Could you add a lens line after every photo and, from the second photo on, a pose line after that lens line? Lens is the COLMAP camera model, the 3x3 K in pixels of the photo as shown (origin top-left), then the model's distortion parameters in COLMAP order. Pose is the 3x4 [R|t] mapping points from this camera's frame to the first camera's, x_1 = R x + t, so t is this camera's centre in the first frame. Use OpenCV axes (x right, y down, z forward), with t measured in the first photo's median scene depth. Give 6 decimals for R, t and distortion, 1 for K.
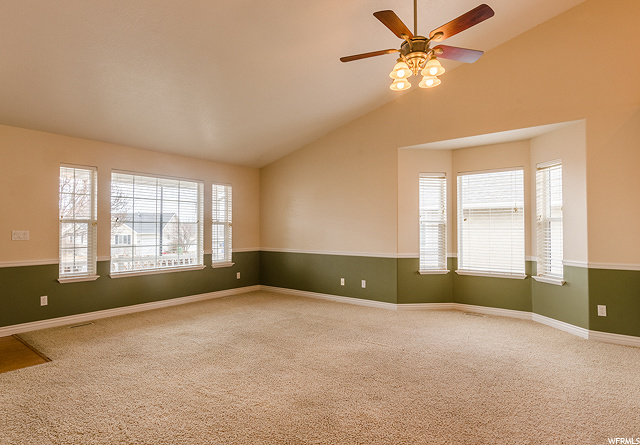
lens RADIAL K [[363.9, 0, 322.2], [0, 363.9, 227.7], [0, 0, 1]] dist [0.023591, 0.000130]
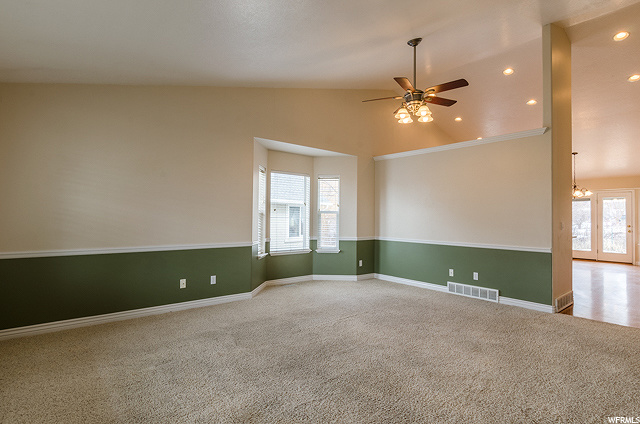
lens RADIAL K [[333.2, 0, 323.3], [0, 333.2, 212.9], [0, 0, 1]] dist [0.011348, -0.001337]
pose [[0.184587, 0.020174, 0.982609, -0.732049], [-0.017949, 0.999692, -0.017153, 0.005046], [-0.982652, -0.014470, 0.184892, 0.712475]]
